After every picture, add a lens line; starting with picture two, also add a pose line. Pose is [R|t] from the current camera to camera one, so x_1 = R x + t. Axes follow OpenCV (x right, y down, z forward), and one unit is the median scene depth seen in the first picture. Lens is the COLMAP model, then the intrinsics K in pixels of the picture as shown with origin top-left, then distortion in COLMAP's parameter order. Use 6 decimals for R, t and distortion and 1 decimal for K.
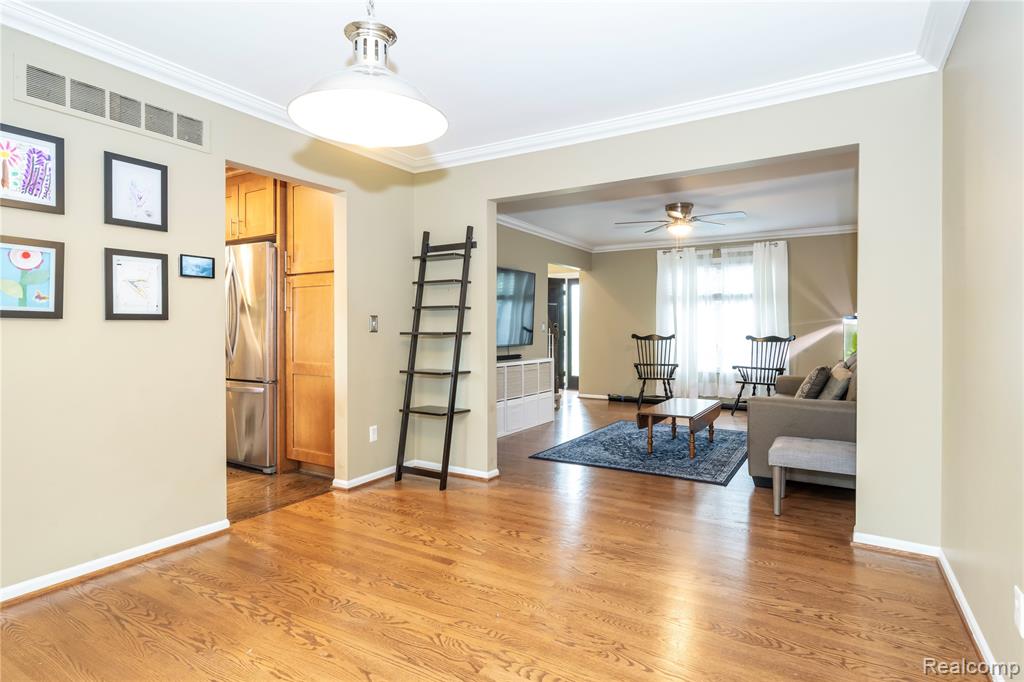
lens RADIAL K [[538.3, 0, 511.7], [0, 538.3, 331.0], [0, 0, 1]] dist [-0.000044, -0.000018]
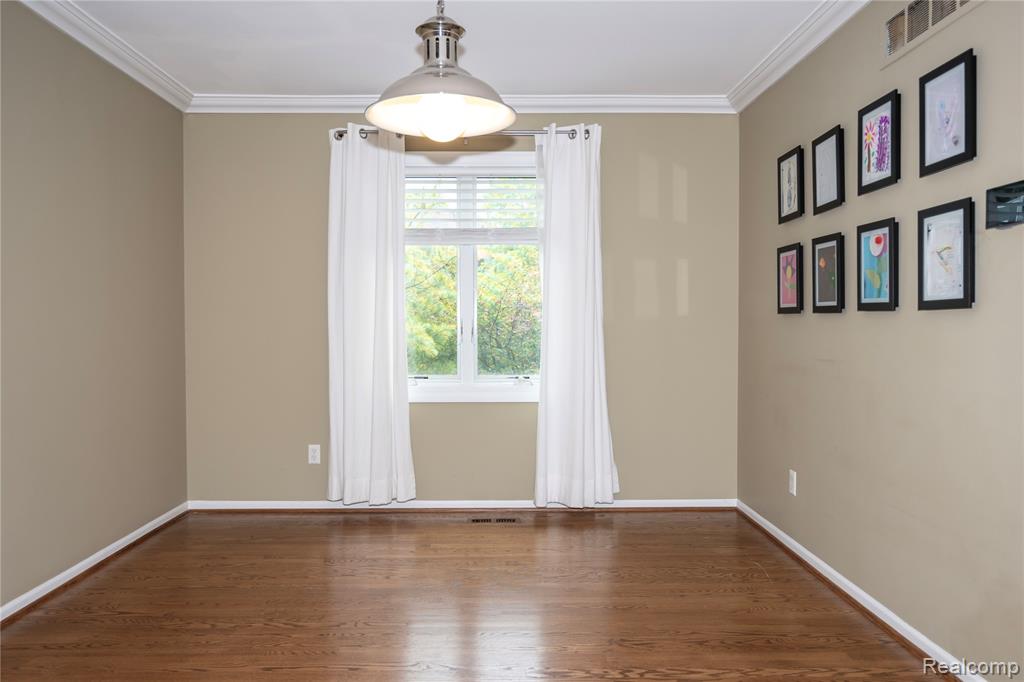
lens RADIAL K [[771.5, 0, 512.1], [0, 771.5, 325.5], [0, 0, 1]] dist [0.085947, 0.000933]
pose [[-0.847945, 0.004867, -0.530061, 0.297663], [0.001798, 0.999979, 0.006306, -0.007490], [0.530080, 0.004394, -0.847936, 1.686435]]
